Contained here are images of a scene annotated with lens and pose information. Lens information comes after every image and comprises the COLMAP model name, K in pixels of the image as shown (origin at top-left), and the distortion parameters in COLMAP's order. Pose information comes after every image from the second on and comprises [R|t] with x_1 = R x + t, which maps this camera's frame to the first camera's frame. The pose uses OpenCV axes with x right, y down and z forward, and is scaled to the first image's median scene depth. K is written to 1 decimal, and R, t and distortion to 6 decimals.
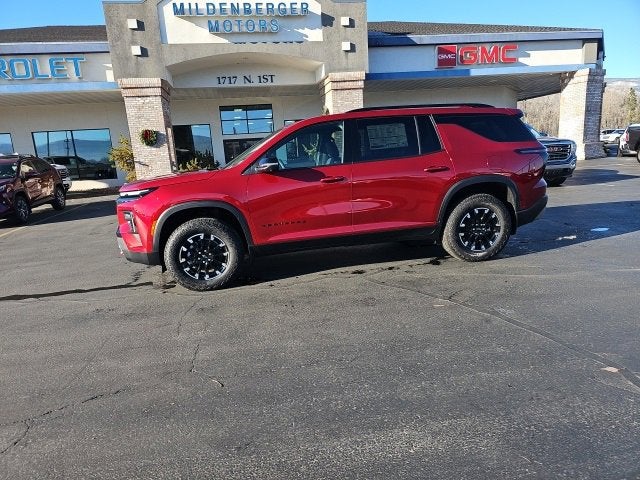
lens RADIAL K [[415.3, 0, 310.5], [0, 415.3, 239.7], [0, 0, 1]] dist [0.056096, -0.047088]
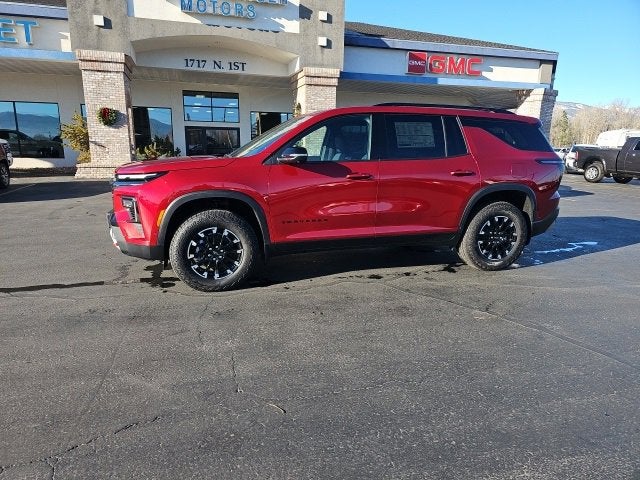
lens RADIAL K [[415.3, 0, 310.5], [0, 415.3, 239.7], [0, 0, 1]] dist [0.056096, -0.047088]
pose [[0.991061, 0.051052, 0.123258, -0.043730], [-0.052067, 0.998631, 0.005030, -0.000879], [-0.122833, -0.011402, 0.992362, 0.024262]]
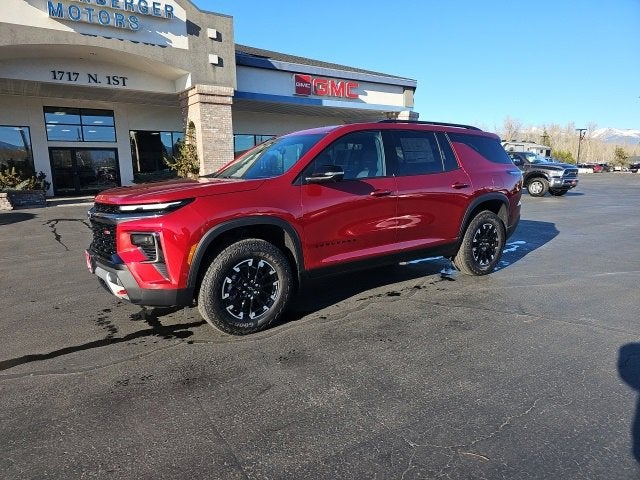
lens RADIAL K [[415.4, 0, 314.0], [0, 415.4, 237.3], [0, 0, 1]] dist [0.059309, -0.052434]
pose [[0.908240, -0.020514, 0.417946, -0.124724], [0.043255, 0.998050, -0.045009, -0.003926], [-0.416208, 0.058957, 0.907356, 0.065624]]
